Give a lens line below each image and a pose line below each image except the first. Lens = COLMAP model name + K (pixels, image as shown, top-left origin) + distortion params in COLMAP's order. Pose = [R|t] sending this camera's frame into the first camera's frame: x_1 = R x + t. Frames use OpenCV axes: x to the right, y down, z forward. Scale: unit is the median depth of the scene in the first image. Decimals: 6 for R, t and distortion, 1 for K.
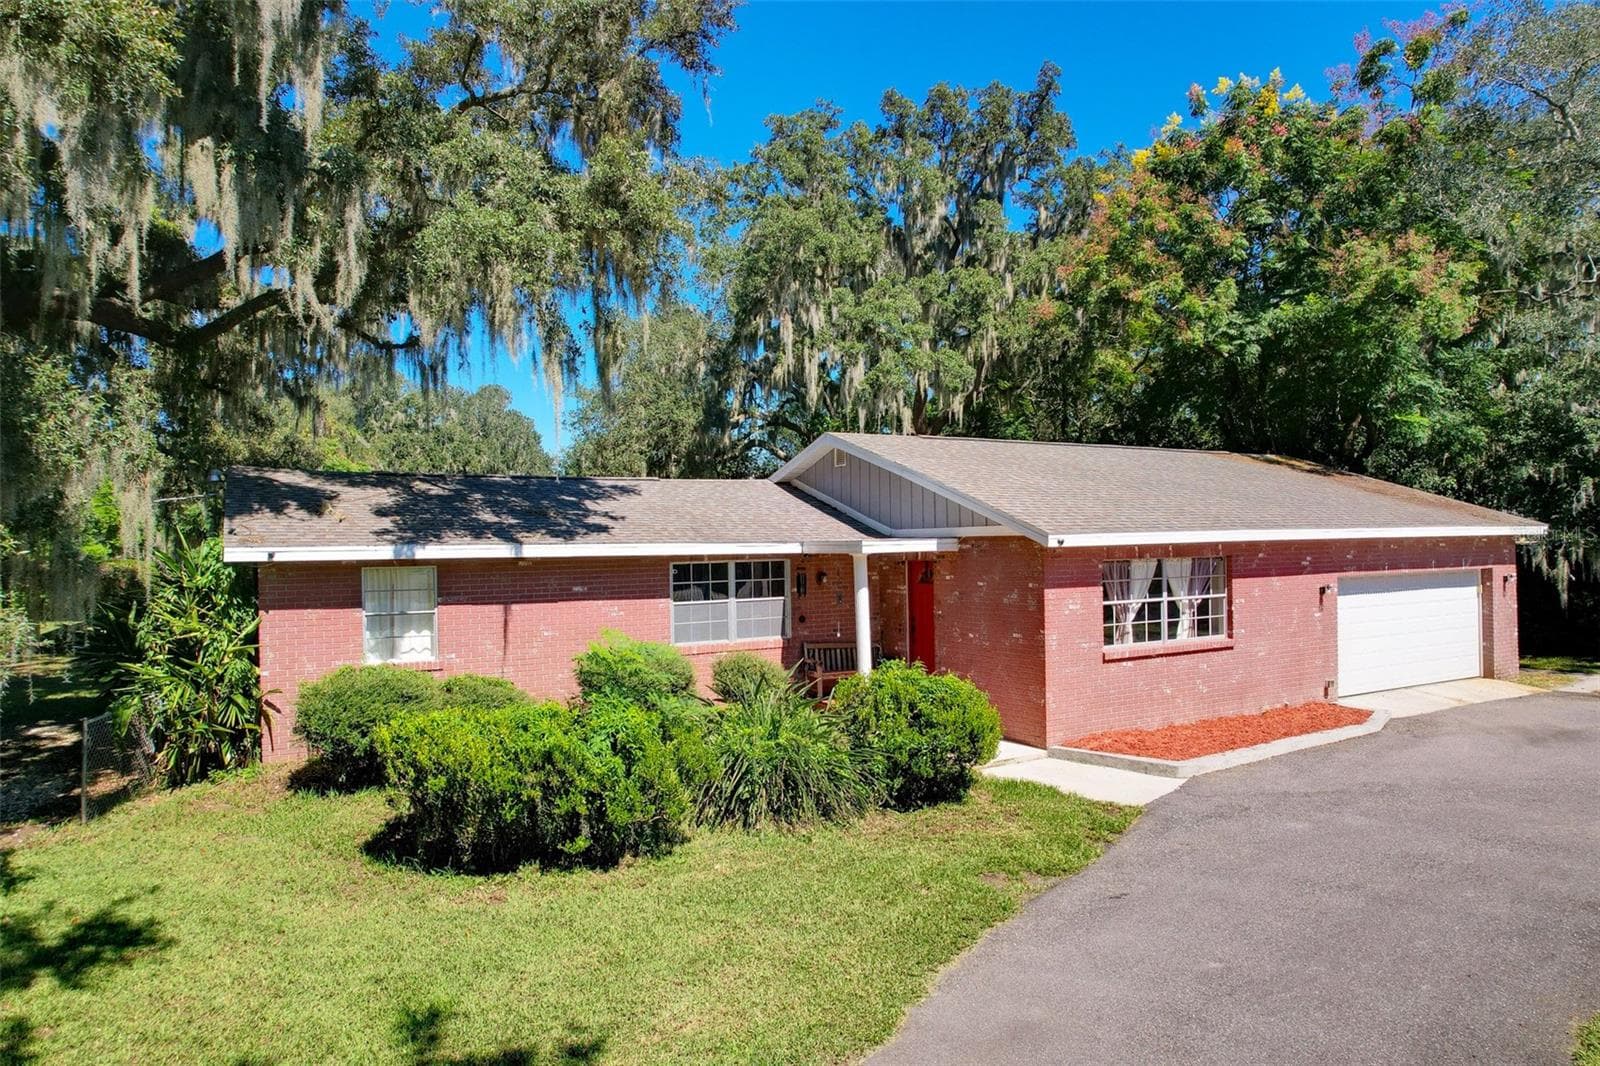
lens RADIAL K [[1033.0, 0, 804.5], [0, 1033.0, 538.0], [0, 0, 1]] dist [-0.078169, 0.073252]
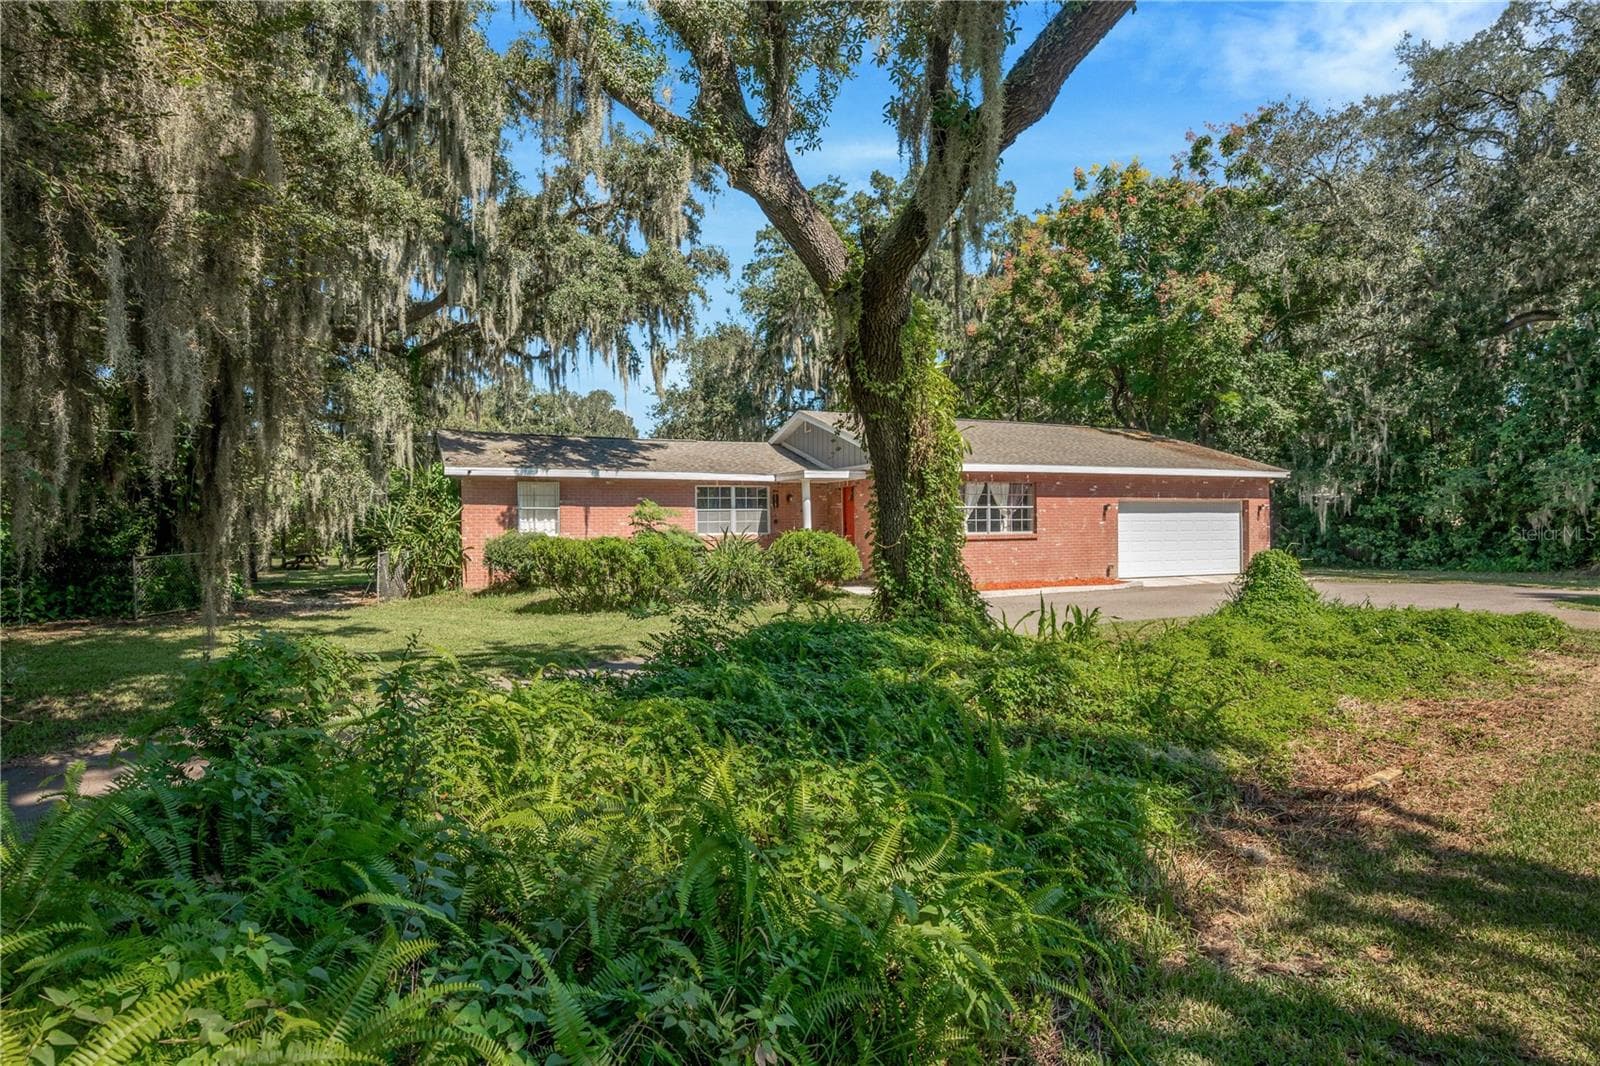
lens RADIAL K [[888.0, 0, 800.0], [0, 888.0, 533.0], [0, 0, 1]] dist [0.006799, 0.000134]
pose [[0.997030, 0.007096, -0.076683, 0.153309], [-0.006370, 0.999933, 0.009706, 0.086975], [0.076747, -0.009189, 0.997008, -0.441217]]
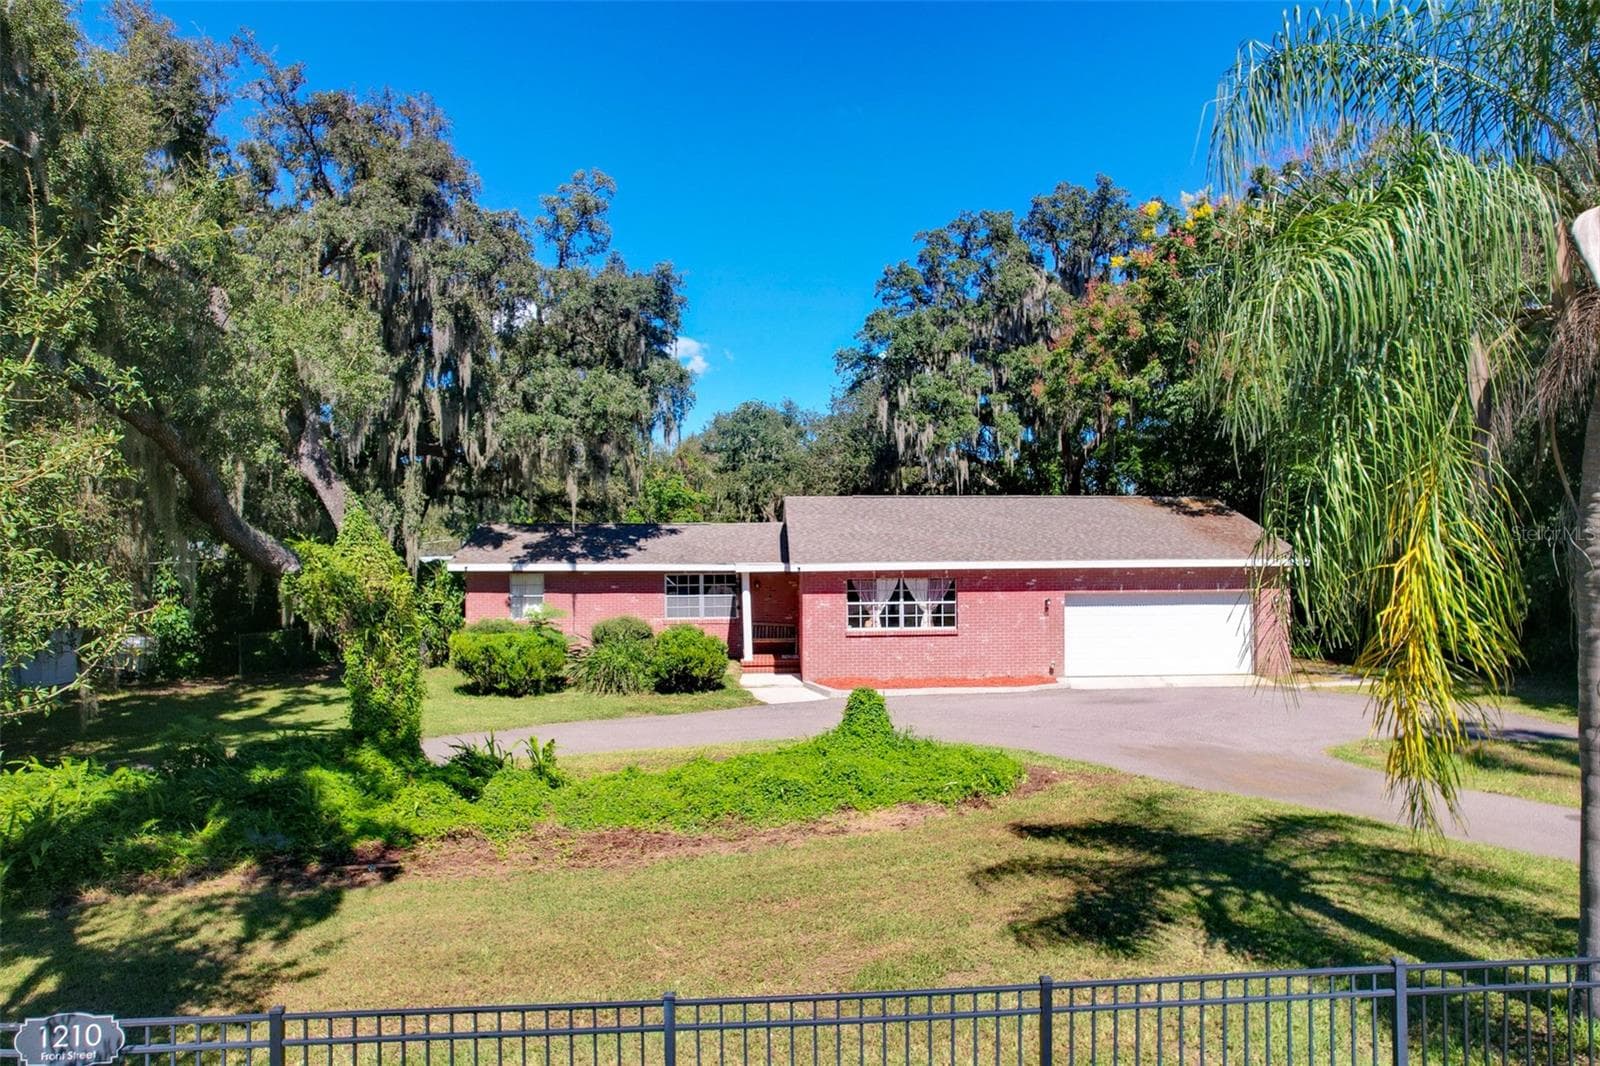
lens RADIAL K [[1050.1, 0, 800.0], [0, 1050.1, 533.0], [0, 0, 1]] dist [-0.036137, -0.000230]
pose [[0.890008, 0.004381, -0.455924, 0.954499], [-0.005567, 0.999984, -0.001258, -0.049663], [0.455911, 0.003658, 0.890018, -0.578992]]
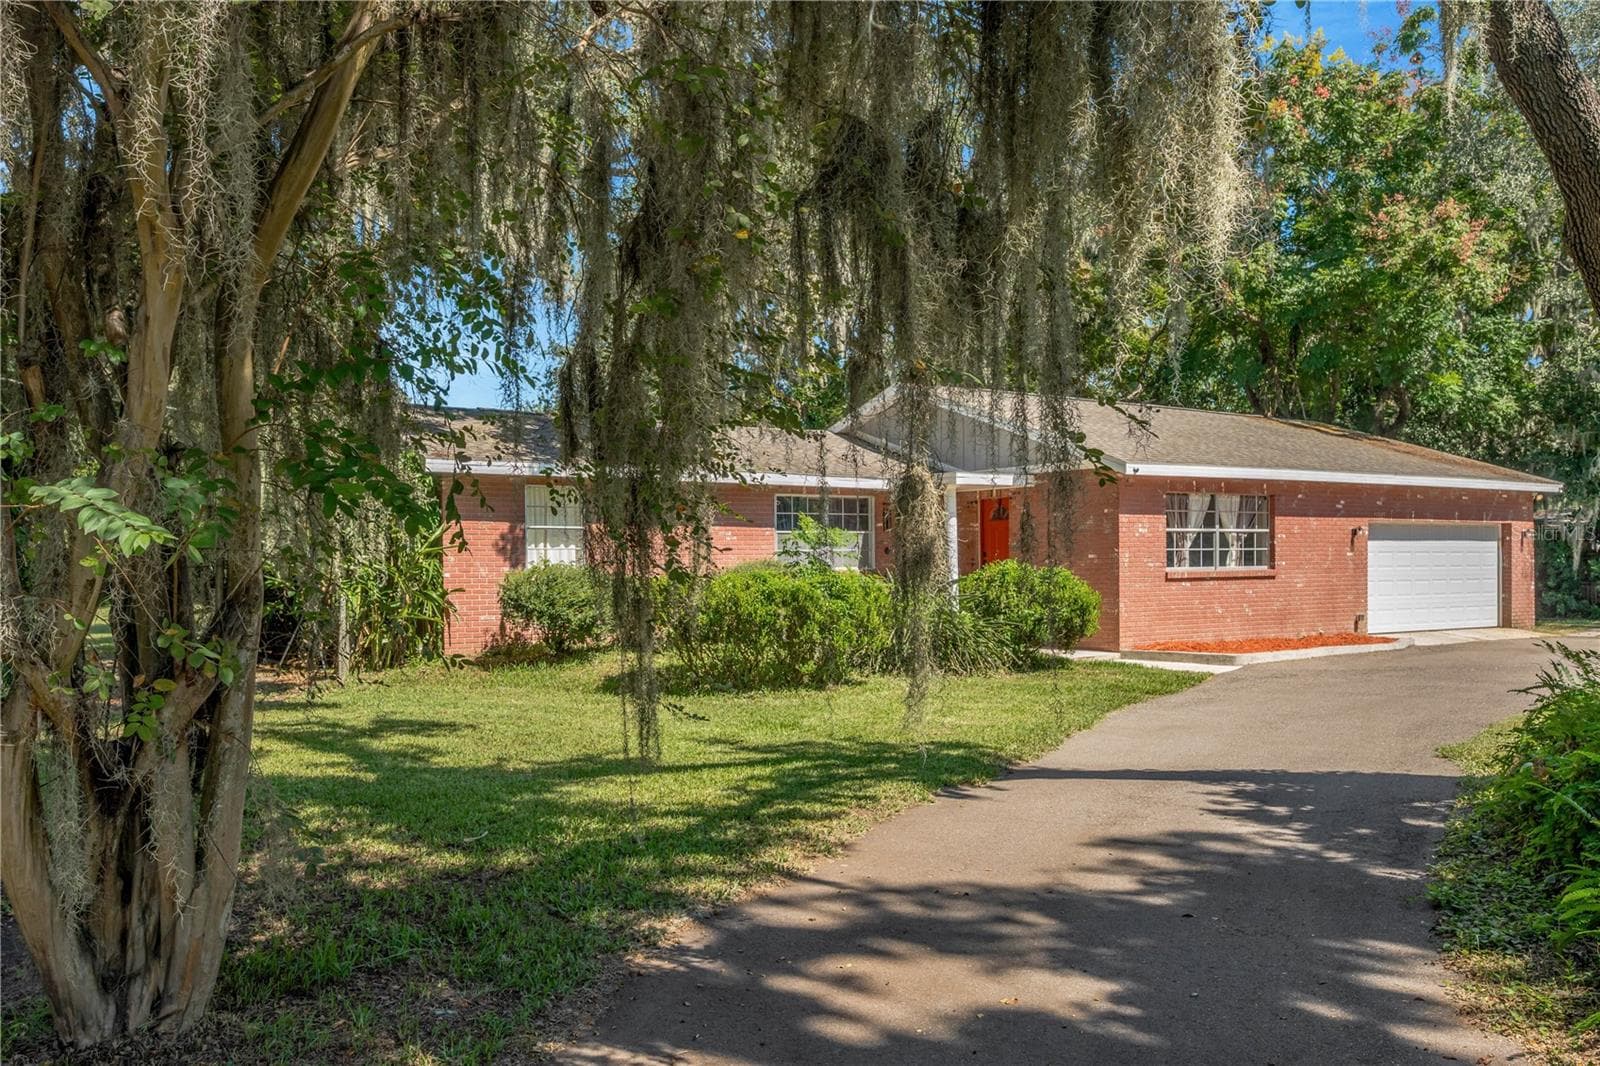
lens RADIAL K [[1327.7, 0, 795.9], [0, 1327.7, 584.5], [0, 0, 1]] dist [-0.002609, 0.004800]
pose [[0.996985, 0.008395, 0.077133, -0.215937], [-0.009876, 0.999774, 0.018832, 0.093720], [-0.076958, -0.019537, 0.996843, -0.409298]]
